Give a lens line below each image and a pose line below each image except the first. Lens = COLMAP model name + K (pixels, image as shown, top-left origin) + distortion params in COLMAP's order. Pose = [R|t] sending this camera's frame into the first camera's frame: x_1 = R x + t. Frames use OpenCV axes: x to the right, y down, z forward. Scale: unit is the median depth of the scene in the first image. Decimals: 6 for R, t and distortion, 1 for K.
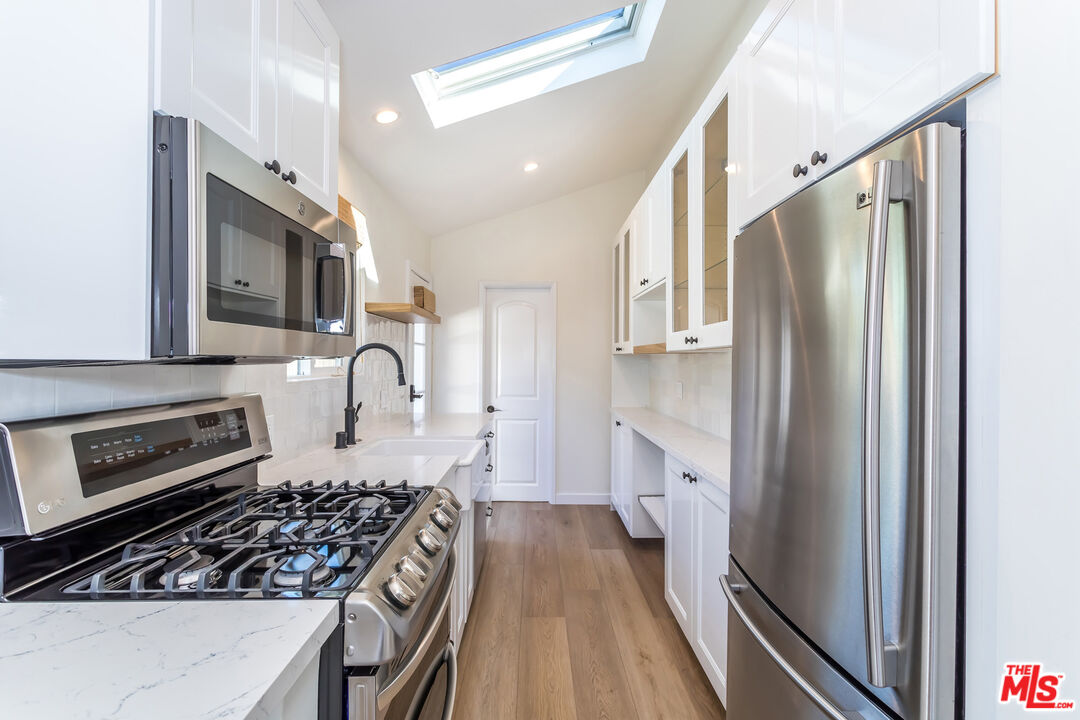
lens RADIAL K [[506.6, 0, 543.2], [0, 506.6, 358.5], [0, 0, 1]] dist [-0.001239, 0.001044]
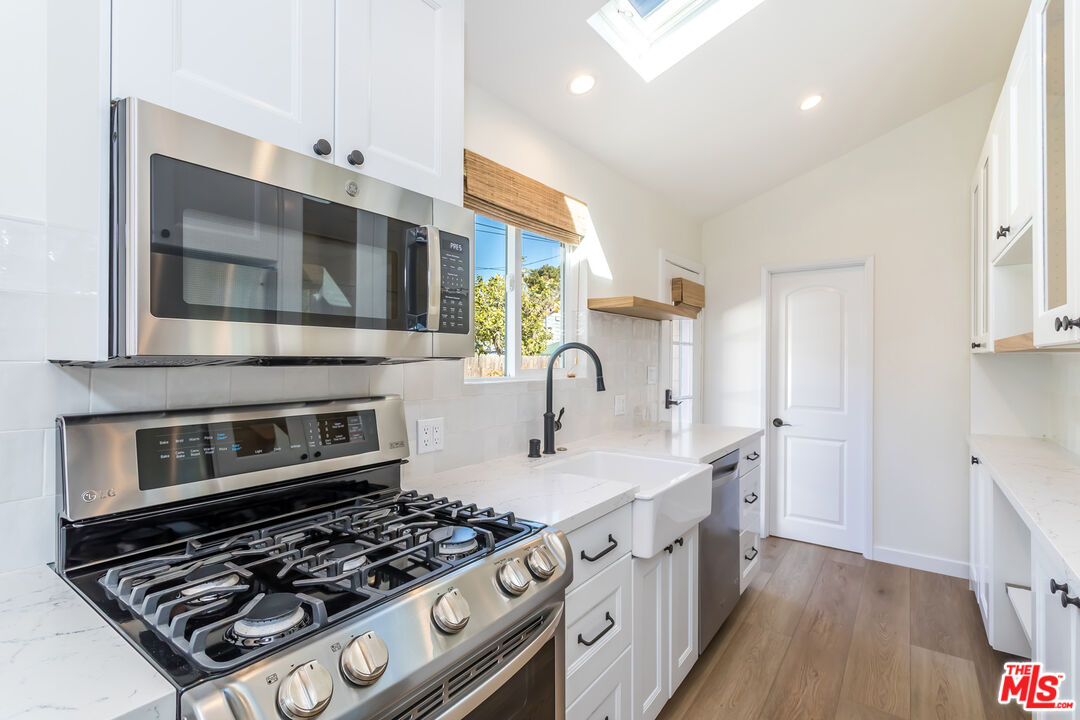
lens RADIAL K [[506.6, 0, 543.2], [0, 506.6, 358.5], [0, 0, 1]] dist [-0.001239, 0.001044]
pose [[0.799216, -0.002125, -0.601040, 0.121810], [0.000233, 0.999995, -0.003225, 0.000239], [0.601043, 0.002437, 0.799213, 0.193135]]
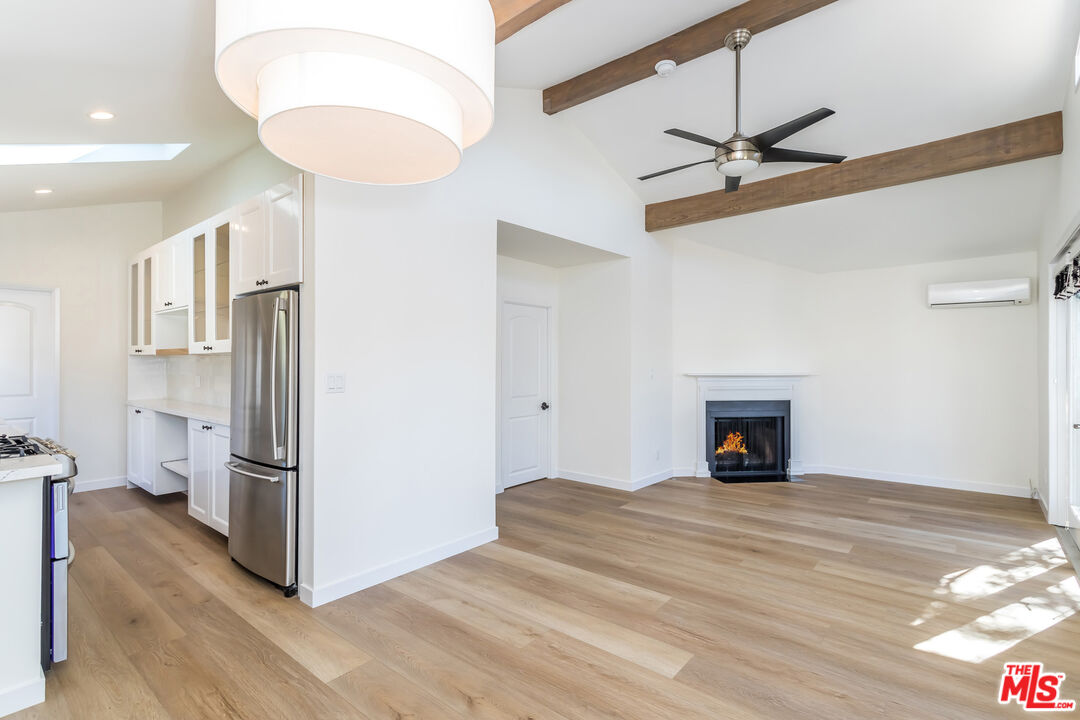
lens RADIAL K [[506.6, 0, 543.2], [0, 506.6, 358.5], [0, 0, 1]] dist [-0.001239, 0.001044]
pose [[0.642070, -0.001111, 0.766645, -0.203366], [0.000659, 0.999999, 0.000898, -0.000736], [-0.766646, -0.000071, 0.642070, -0.673599]]
